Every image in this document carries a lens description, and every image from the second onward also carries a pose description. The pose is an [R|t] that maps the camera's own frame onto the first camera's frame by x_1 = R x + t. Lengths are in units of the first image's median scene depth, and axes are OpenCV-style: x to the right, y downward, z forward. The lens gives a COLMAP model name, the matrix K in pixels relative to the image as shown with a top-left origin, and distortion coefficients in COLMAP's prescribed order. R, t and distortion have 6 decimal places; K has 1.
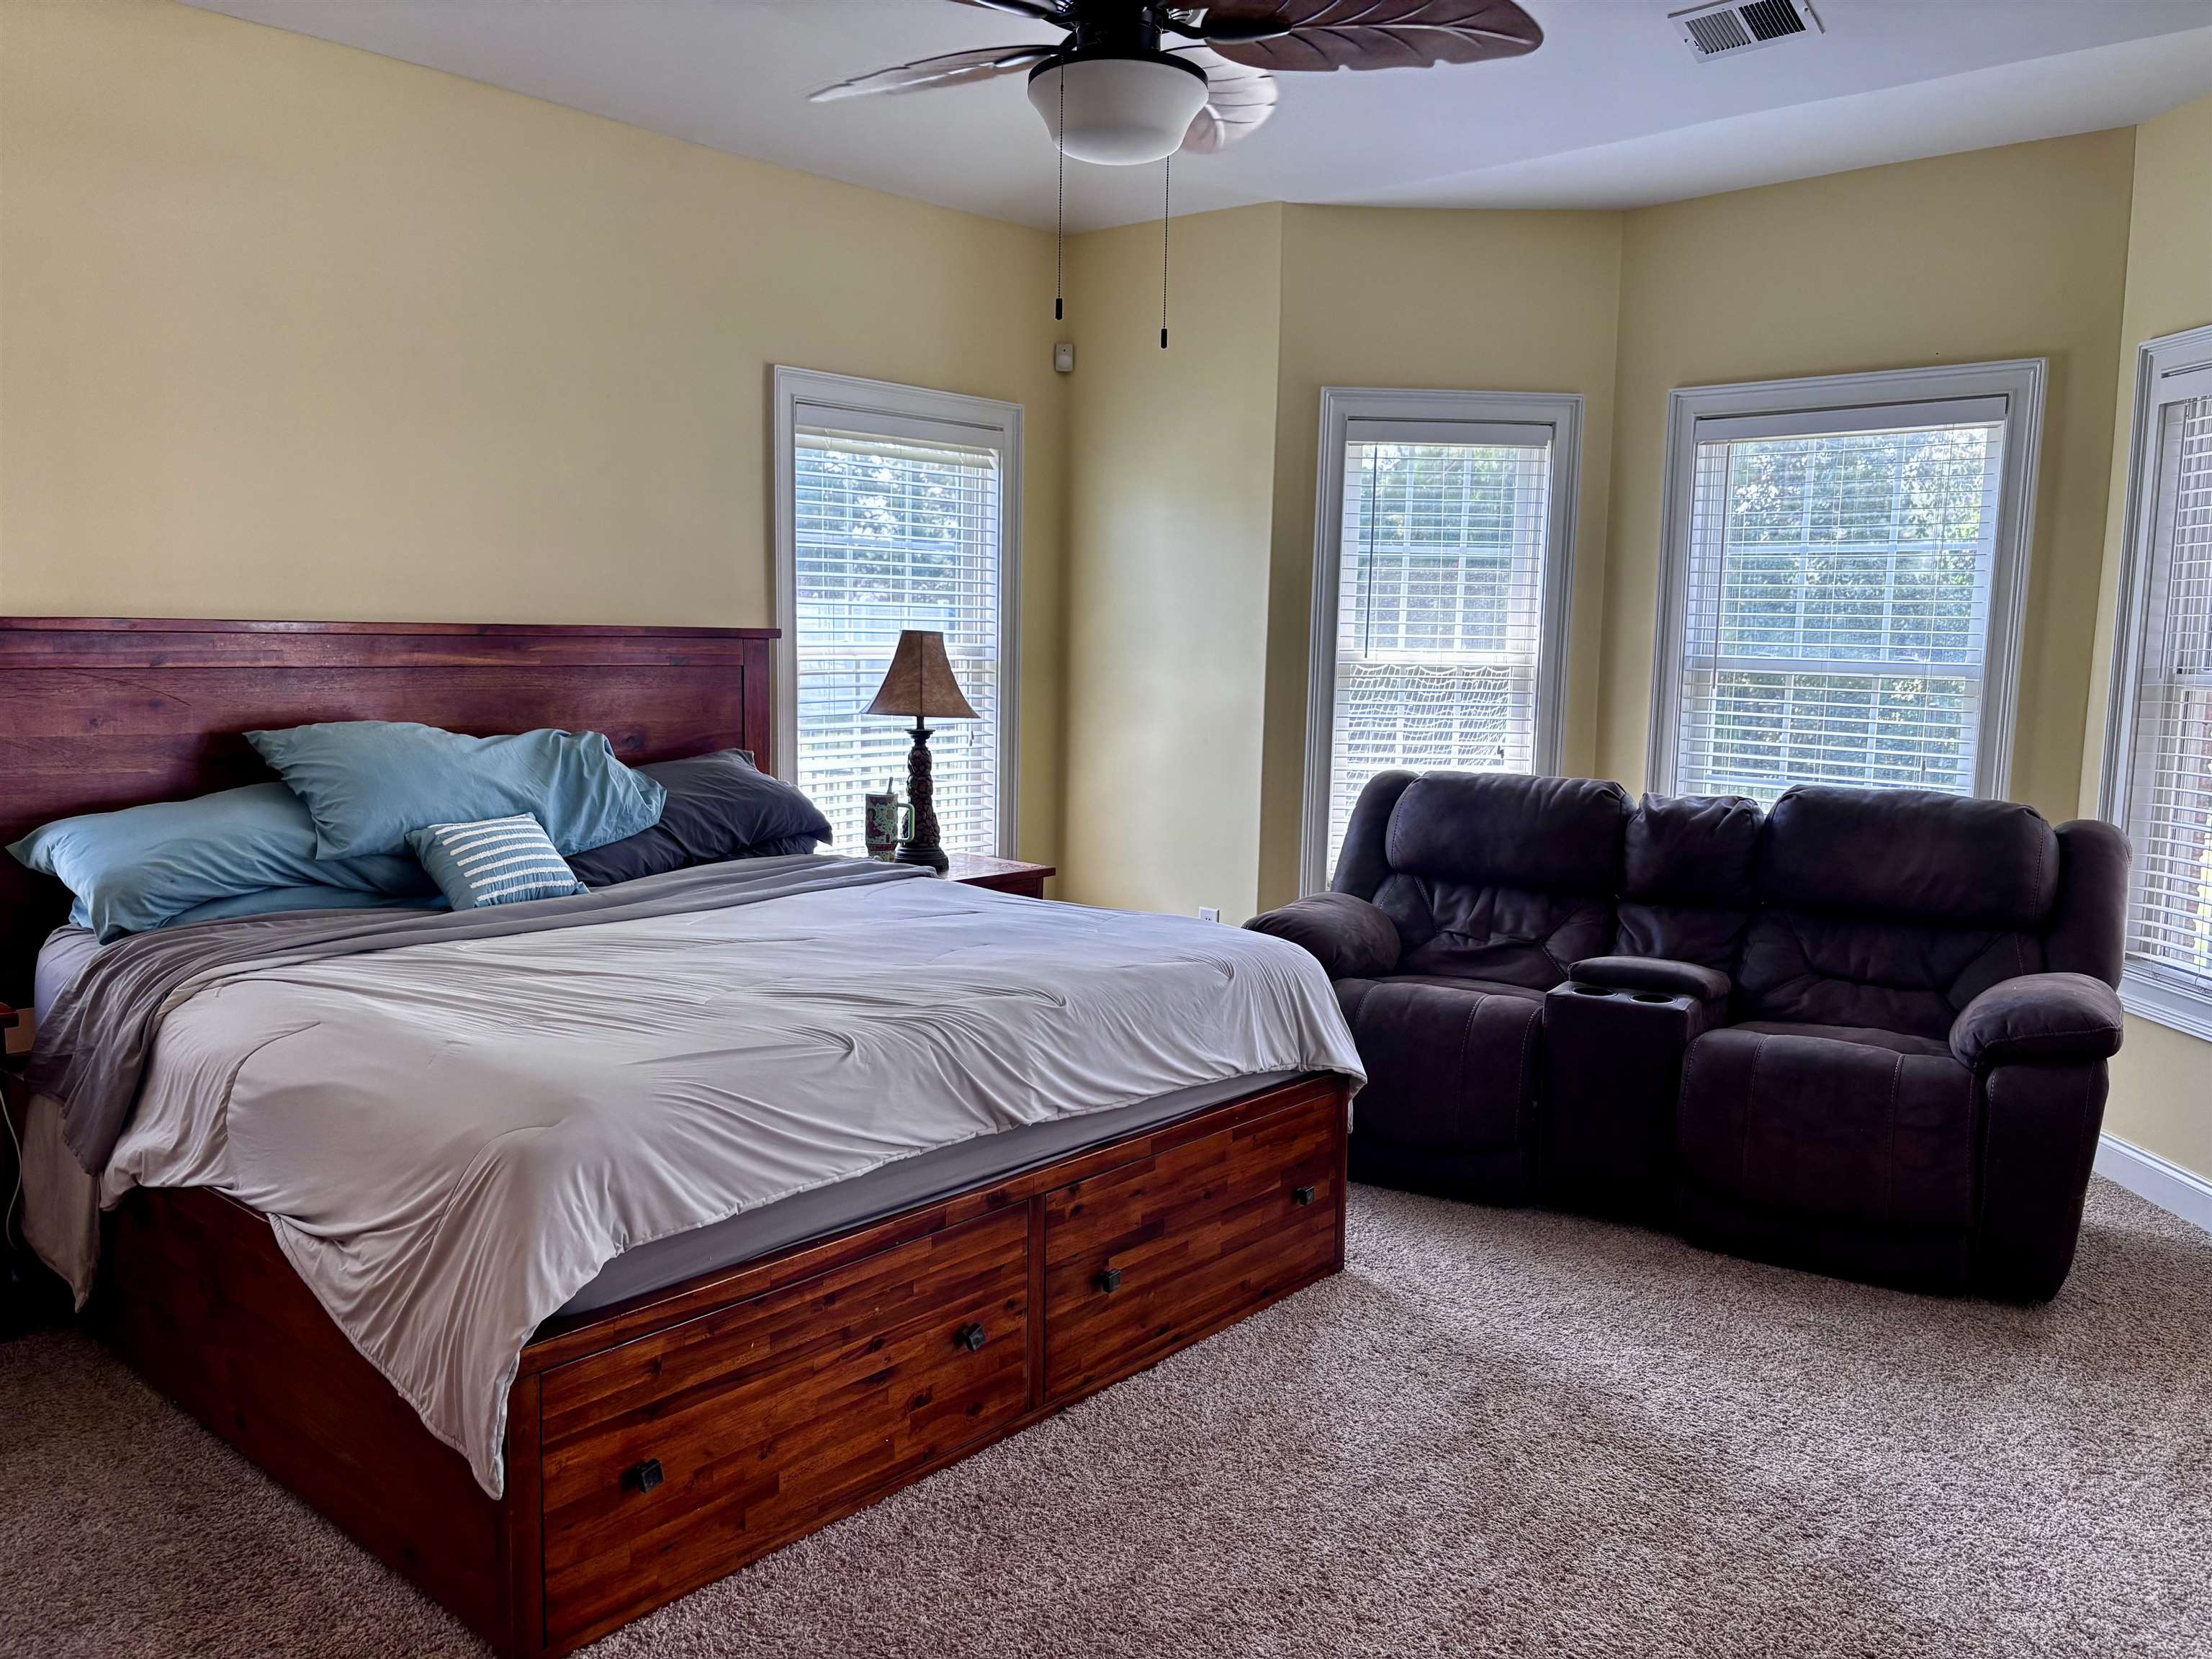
lens RADIAL K [[1663.3, 0, 1114.8], [0, 1663.3, 828.5], [0, 0, 1]] dist [0.081229, -0.128981]
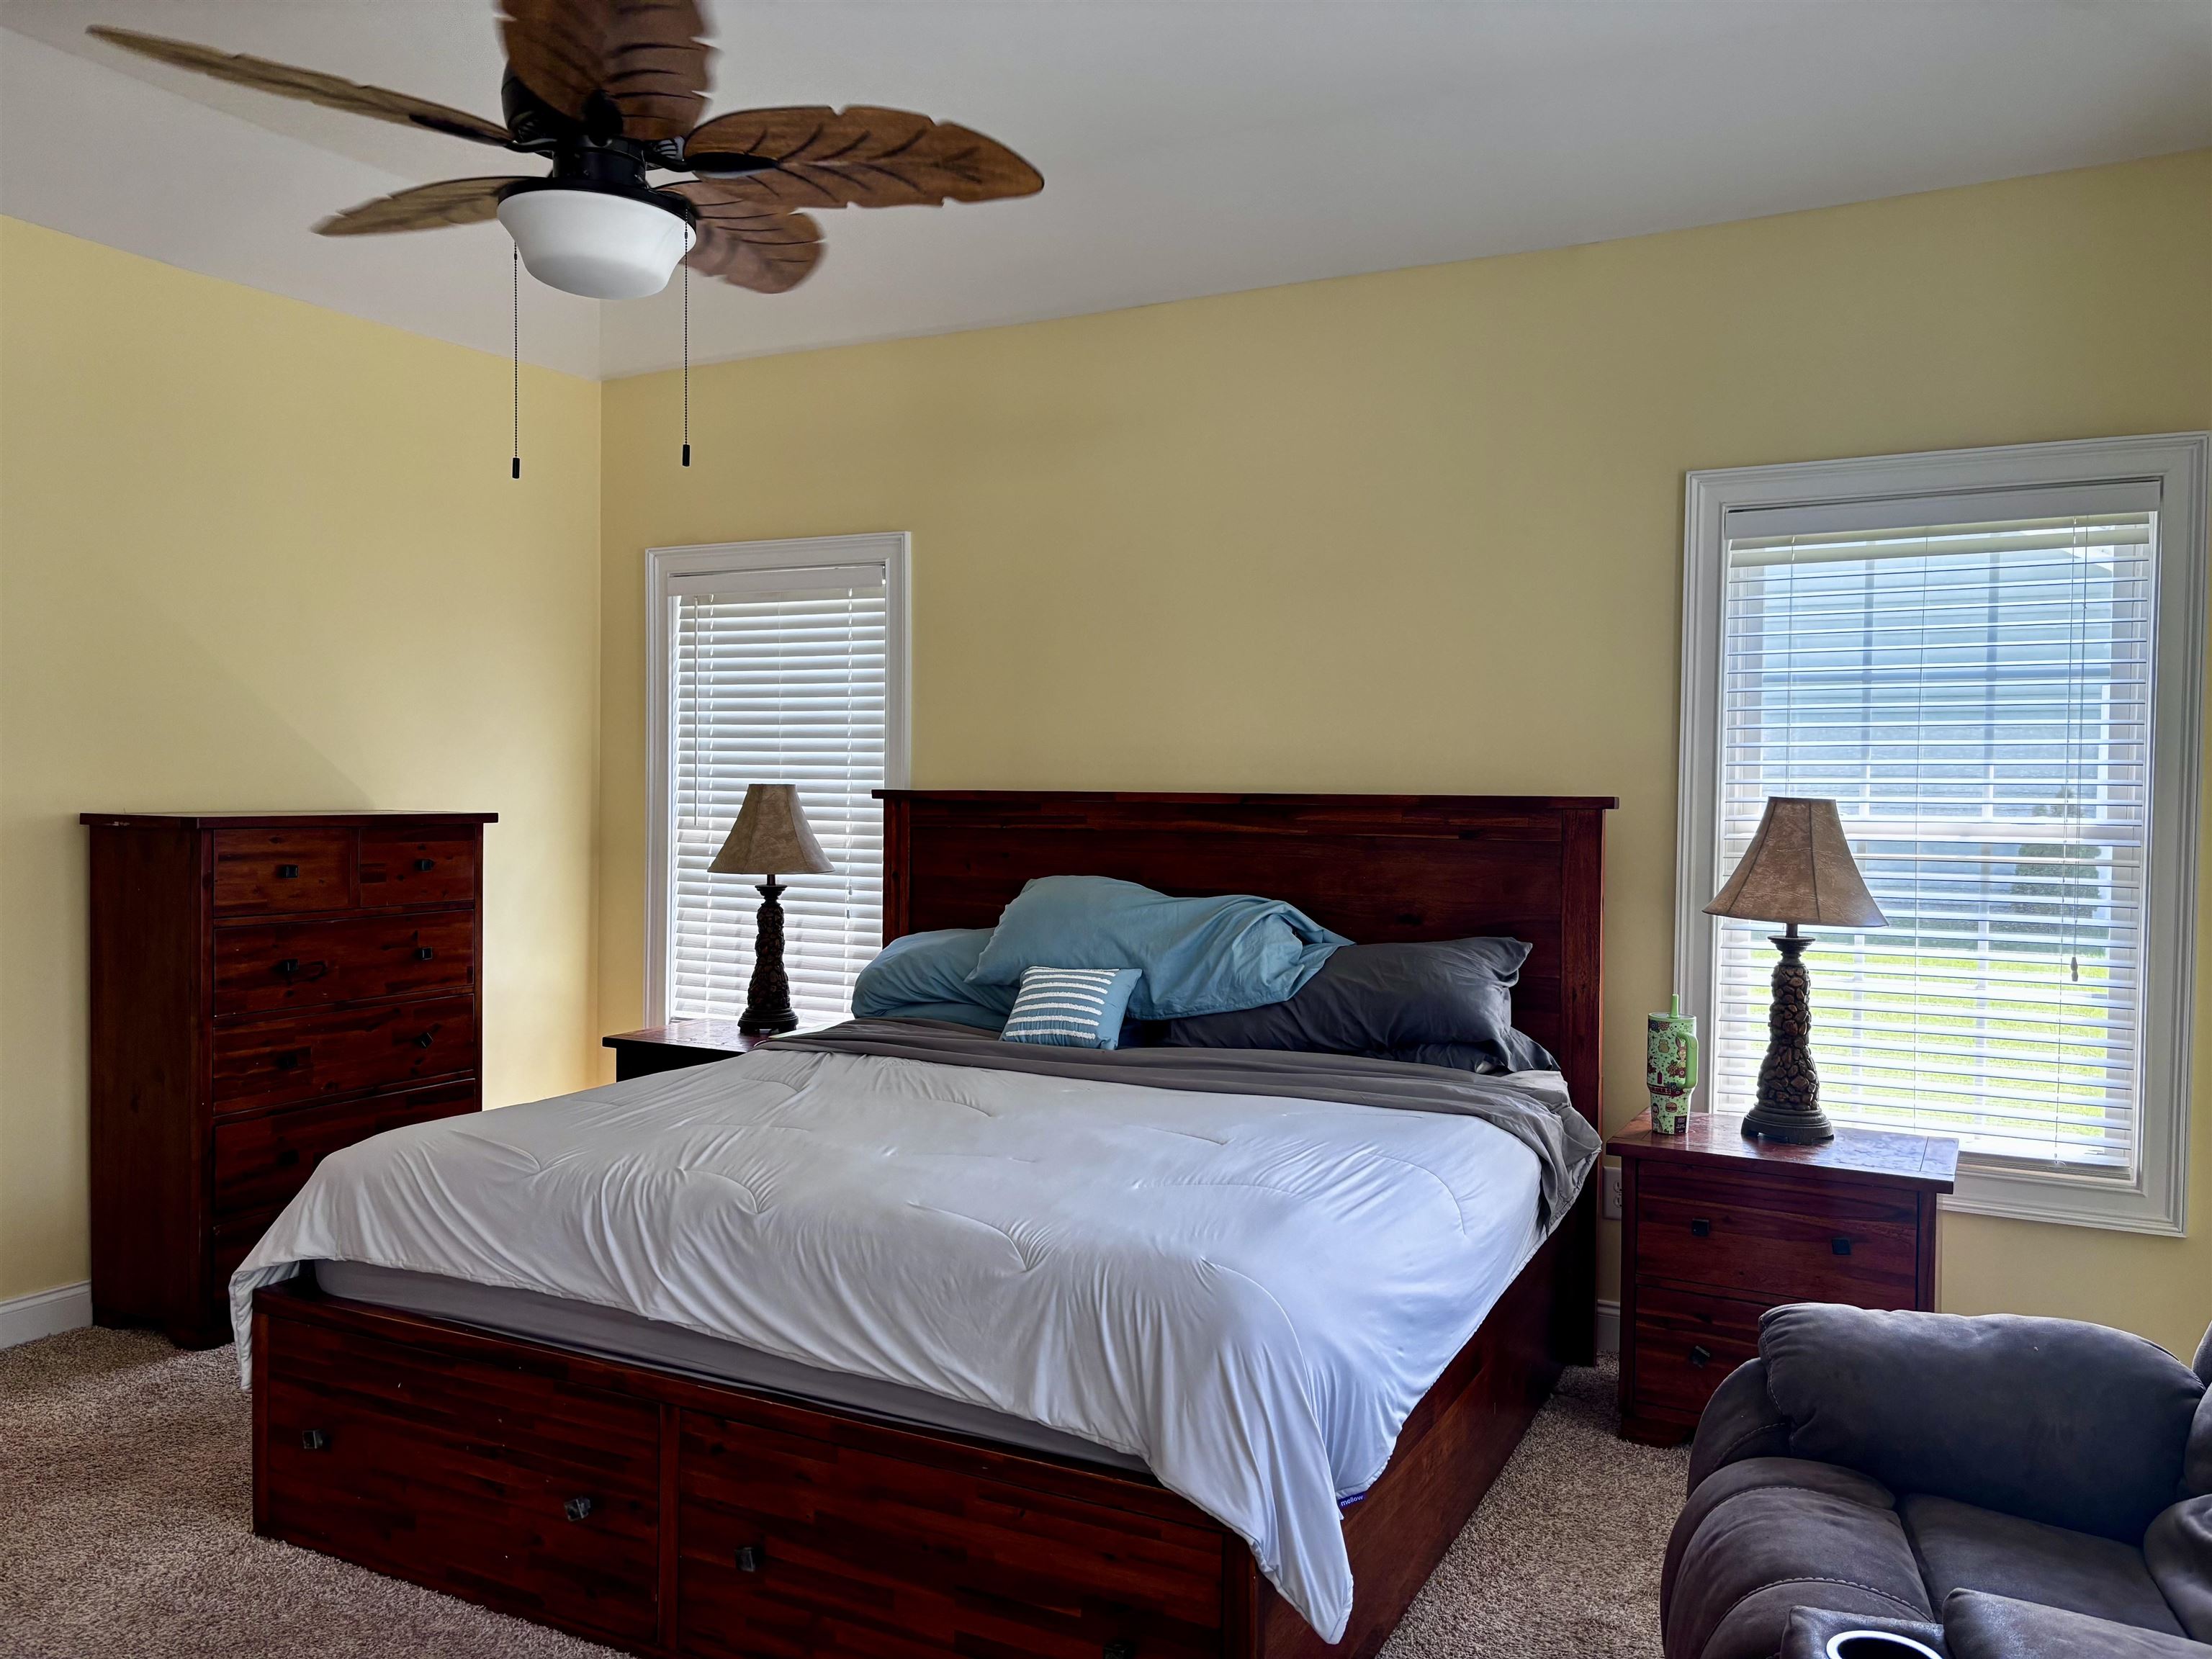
lens RADIAL K [[1663.3, 0, 1114.8], [0, 1663.3, 828.5], [0, 0, 1]] dist [0.081229, -0.128981]
pose [[0.240574, 0.006462, -0.970609, 0.686244], [-0.120360, 0.992459, -0.023225, -0.073907], [0.963139, 0.122410, 0.239538, 0.754201]]
